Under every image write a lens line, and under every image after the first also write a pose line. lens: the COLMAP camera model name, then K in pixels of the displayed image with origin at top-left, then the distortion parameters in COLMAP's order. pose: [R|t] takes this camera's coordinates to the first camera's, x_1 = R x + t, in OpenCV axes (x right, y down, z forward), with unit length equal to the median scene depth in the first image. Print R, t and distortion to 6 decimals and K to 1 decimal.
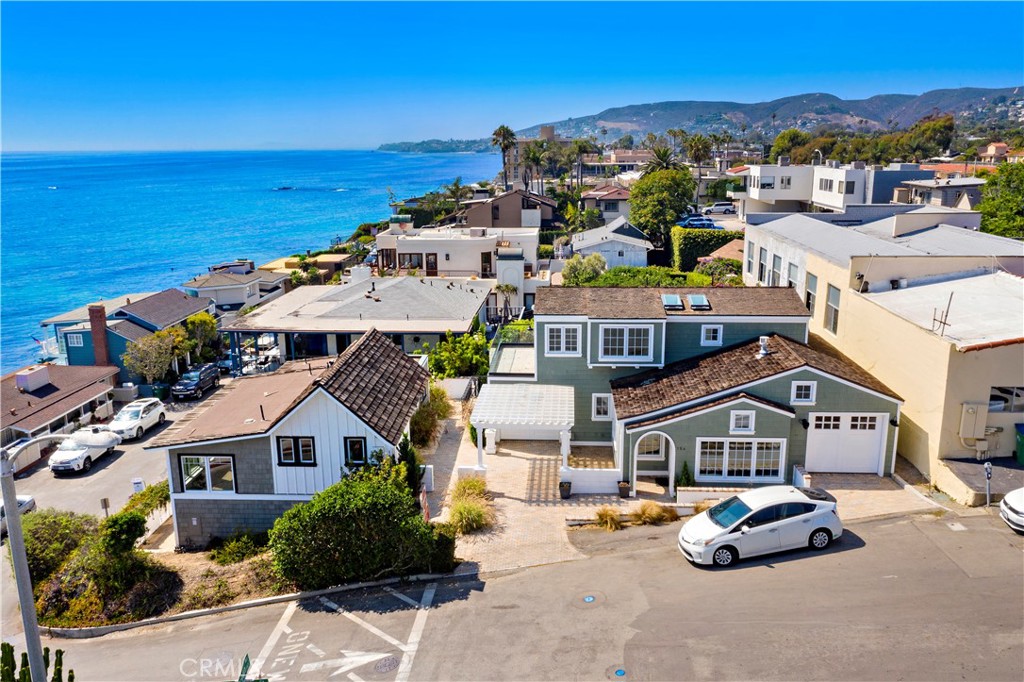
lens RADIAL K [[822.4, 0, 512.0], [0, 822.4, 341.0], [0, 0, 1]] dist [-0.005053, -0.002210]
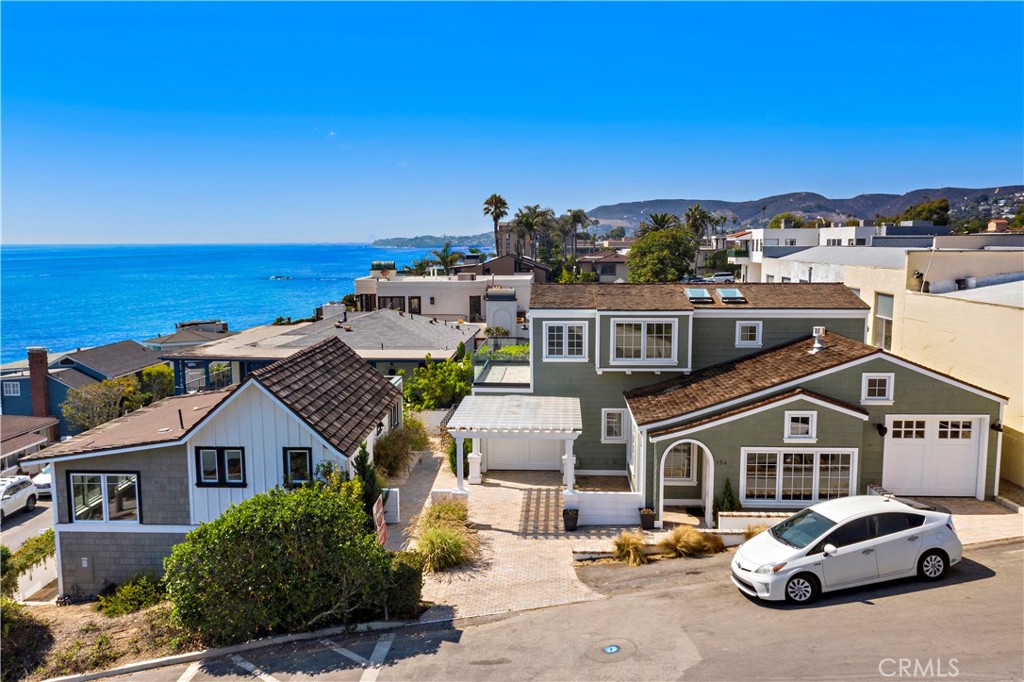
lens RADIAL K [[822.4, 0, 512.0], [0, 822.4, 341.0], [0, 0, 1]] dist [-0.005053, -0.002210]
pose [[0.999944, 0.004285, 0.009672, 0.001979], [-0.003099, 0.992825, -0.119537, 0.107542], [-0.010114, 0.119500, 0.992783, 0.219264]]
